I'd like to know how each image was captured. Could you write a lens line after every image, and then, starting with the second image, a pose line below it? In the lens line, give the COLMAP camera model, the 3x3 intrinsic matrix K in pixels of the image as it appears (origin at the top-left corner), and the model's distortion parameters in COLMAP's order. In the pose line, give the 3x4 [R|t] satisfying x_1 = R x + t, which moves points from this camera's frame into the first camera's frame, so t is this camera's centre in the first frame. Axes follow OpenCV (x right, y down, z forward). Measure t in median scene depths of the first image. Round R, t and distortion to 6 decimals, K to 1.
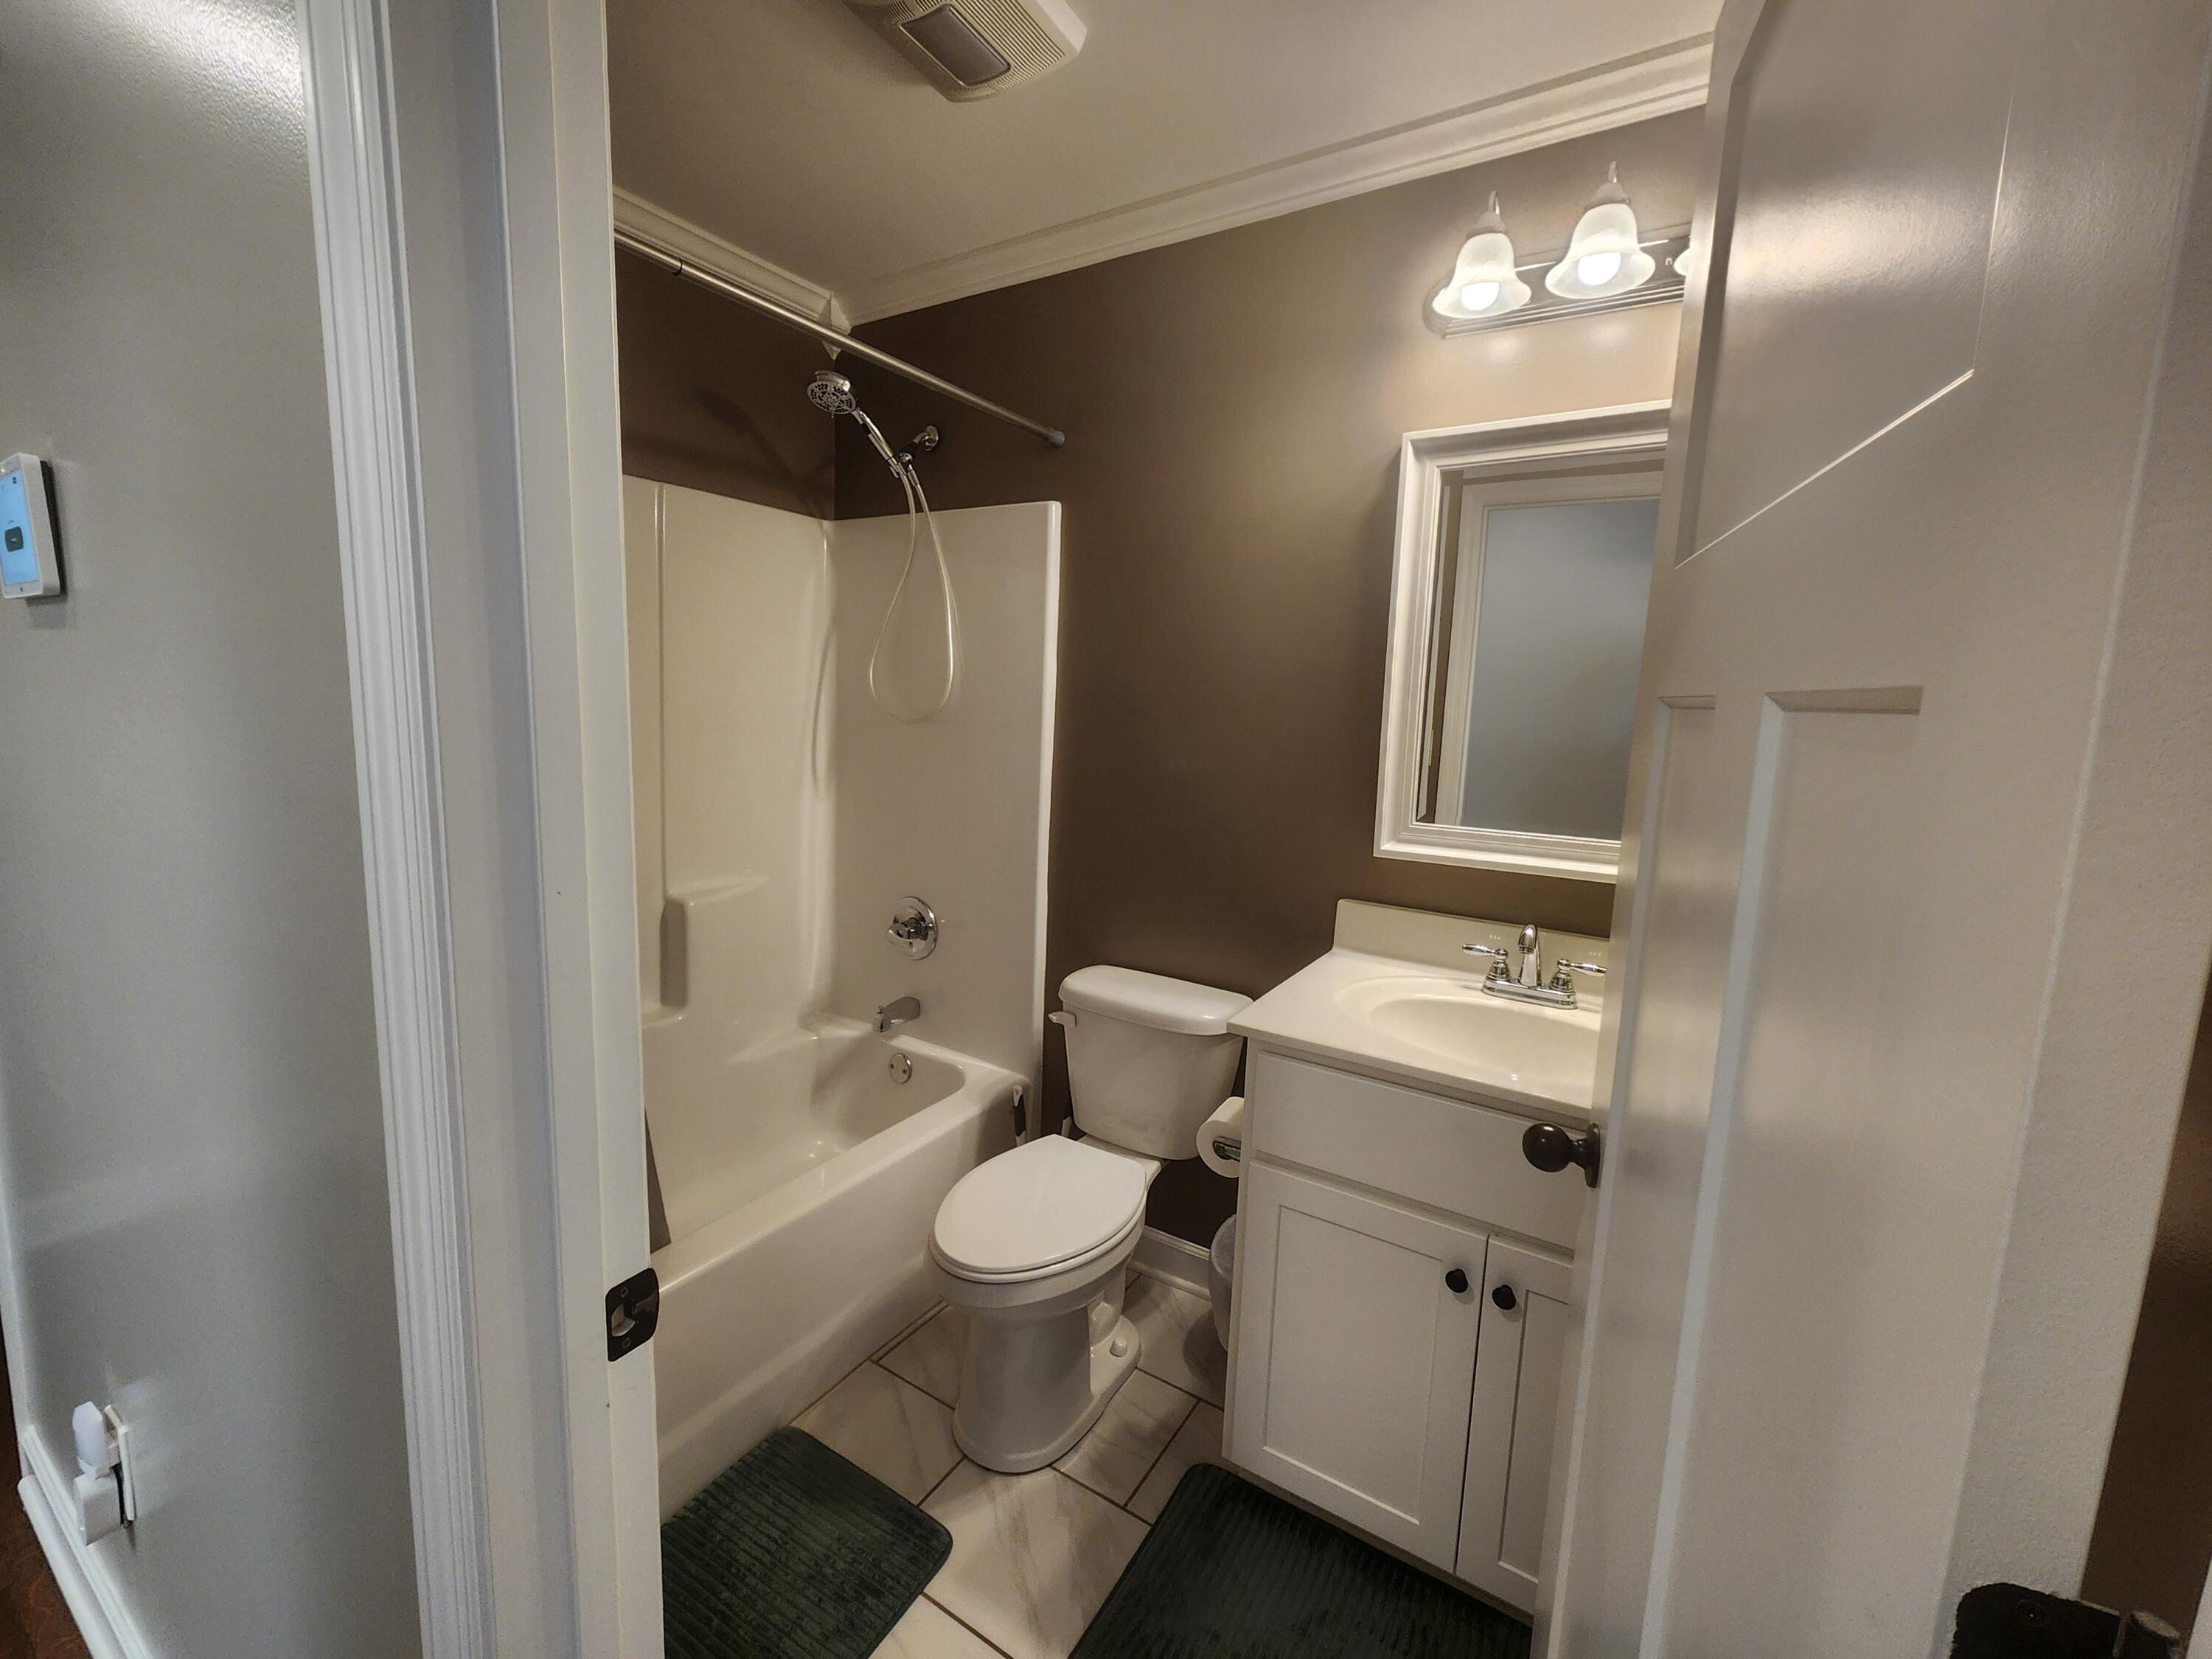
lens RADIAL K [[905.4, 0, 1099.3], [0, 905.4, 814.4], [0, 0, 1]] dist [0.007584, -0.006674]
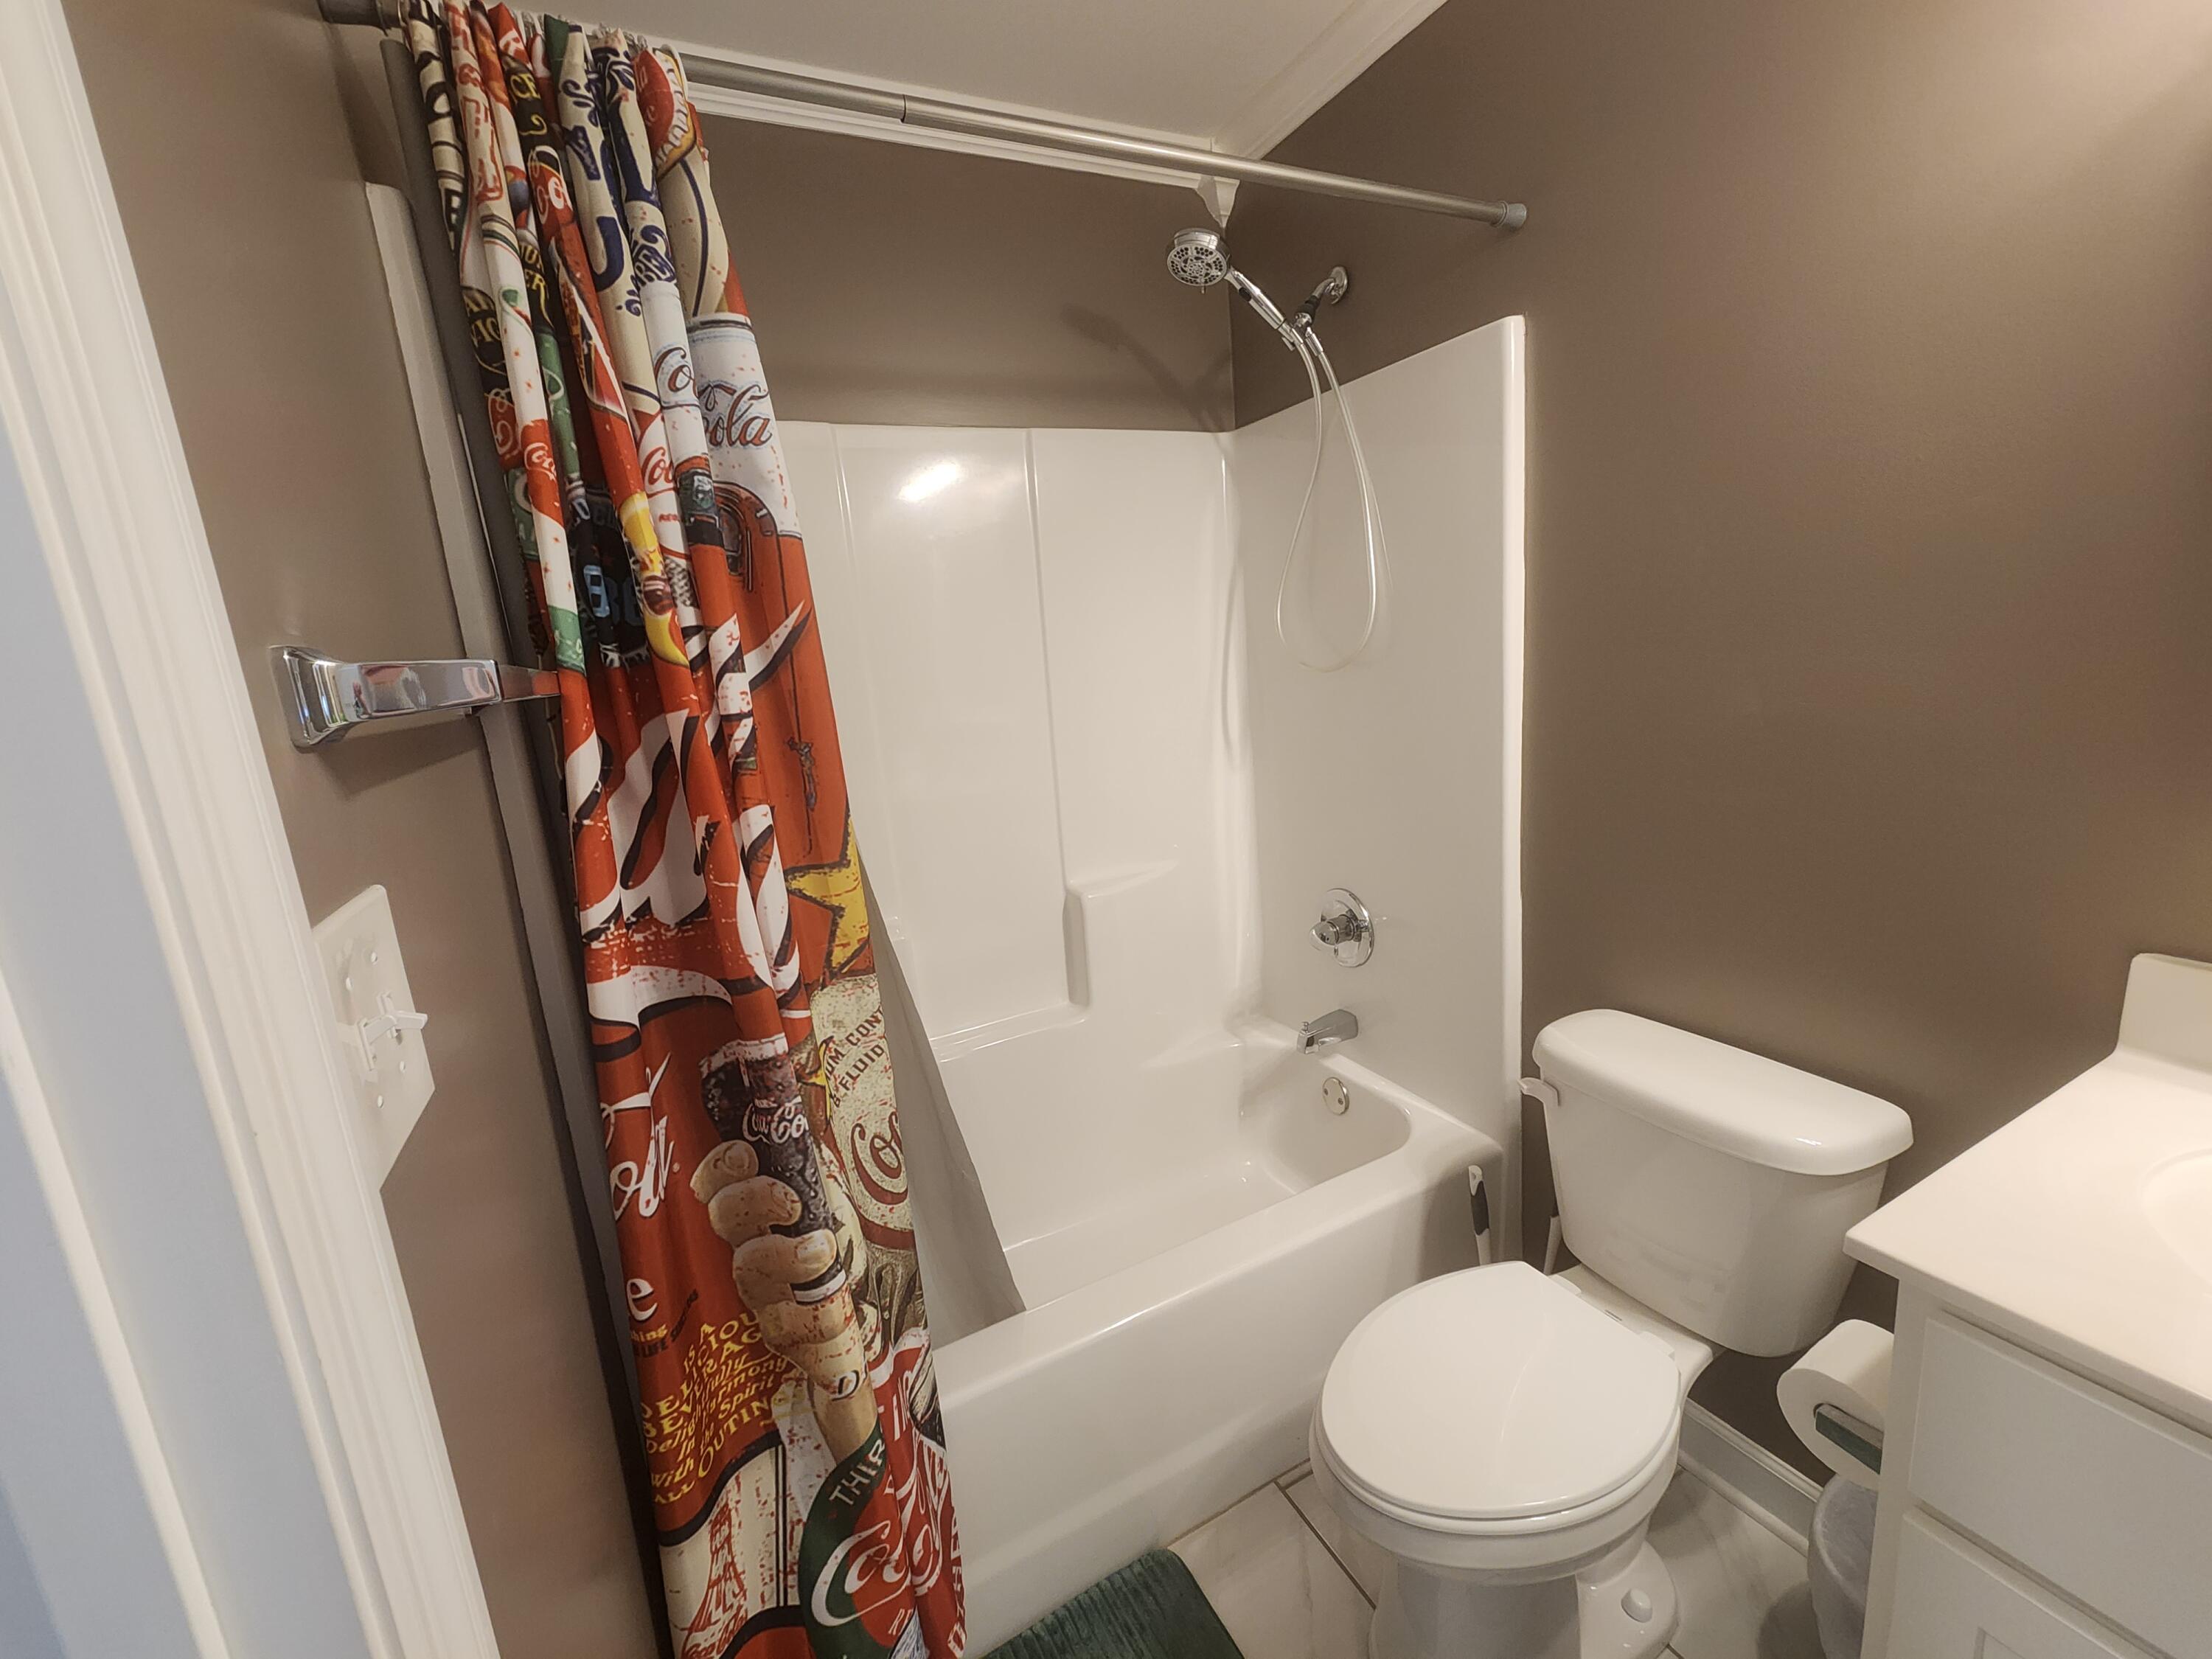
lens RADIAL K [[905.4, 0, 1099.3], [0, 905.4, 814.4], [0, 0, 1]] dist [0.007584, -0.006674]
pose [[0.850166, -0.012303, -0.526370, 0.036465], [0.049277, 0.997198, 0.056282, -0.033031], [0.524203, -0.073787, 0.848391, 0.240971]]
